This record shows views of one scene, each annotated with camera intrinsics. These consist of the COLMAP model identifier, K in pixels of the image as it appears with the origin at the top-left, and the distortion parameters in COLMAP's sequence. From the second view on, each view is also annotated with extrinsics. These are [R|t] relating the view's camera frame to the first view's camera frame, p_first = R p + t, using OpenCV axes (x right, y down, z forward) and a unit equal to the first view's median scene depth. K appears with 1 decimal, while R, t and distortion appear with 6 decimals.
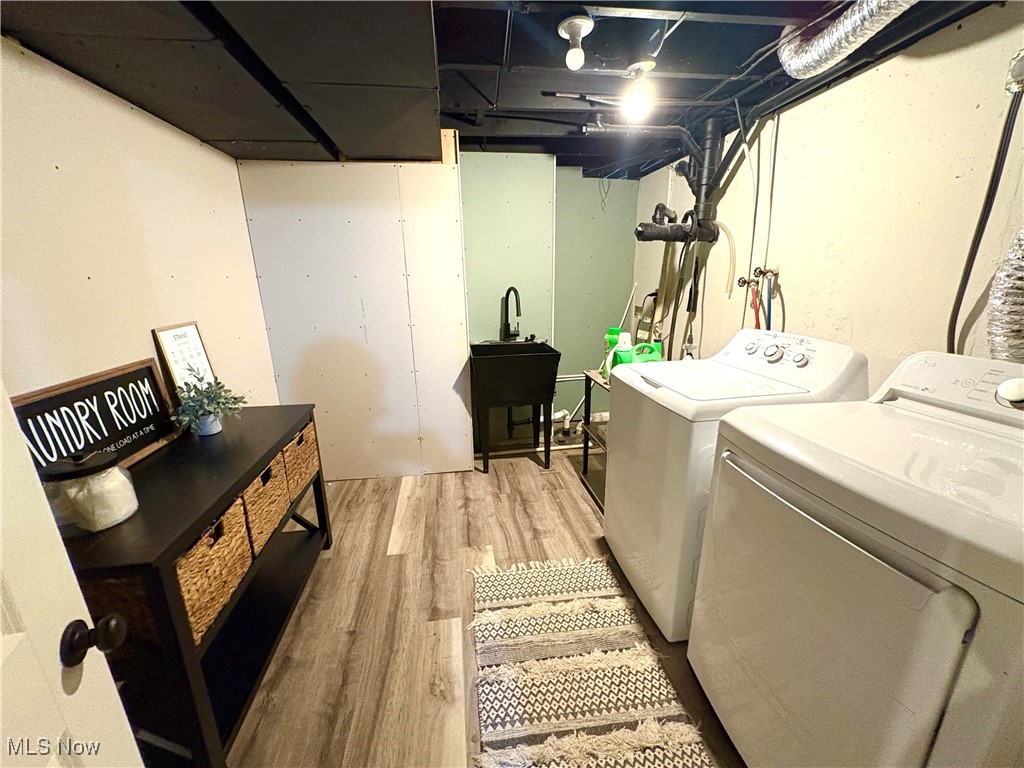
lens RADIAL K [[406.7, 0, 512.5], [0, 406.7, 385.1], [0, 0, 1]] dist [0.000197, 0.000054]
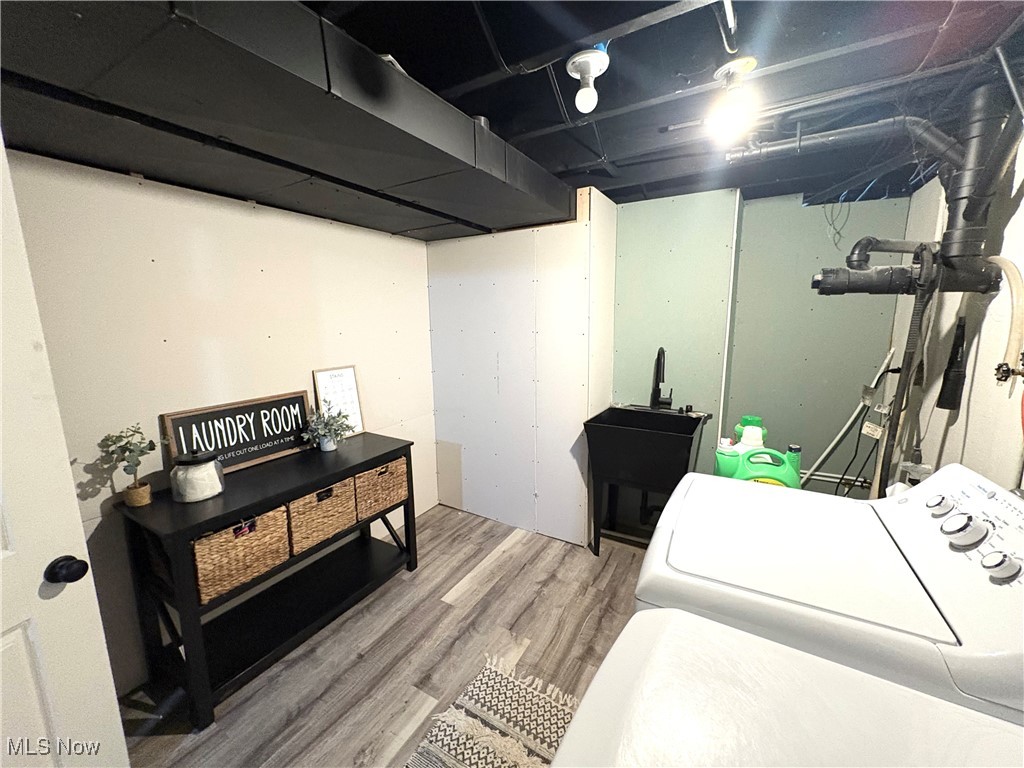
lens RADIAL K [[406.7, 0, 513.0], [0, 406.7, 385.3], [0, 0, 1]] dist [0.000197, 0.000054]
pose [[0.780273, 0.113498, -0.615055, 0.478608], [-0.171475, 0.984536, -0.035857, -0.133016], [0.601474, 0.133444, 0.787668, 0.258459]]
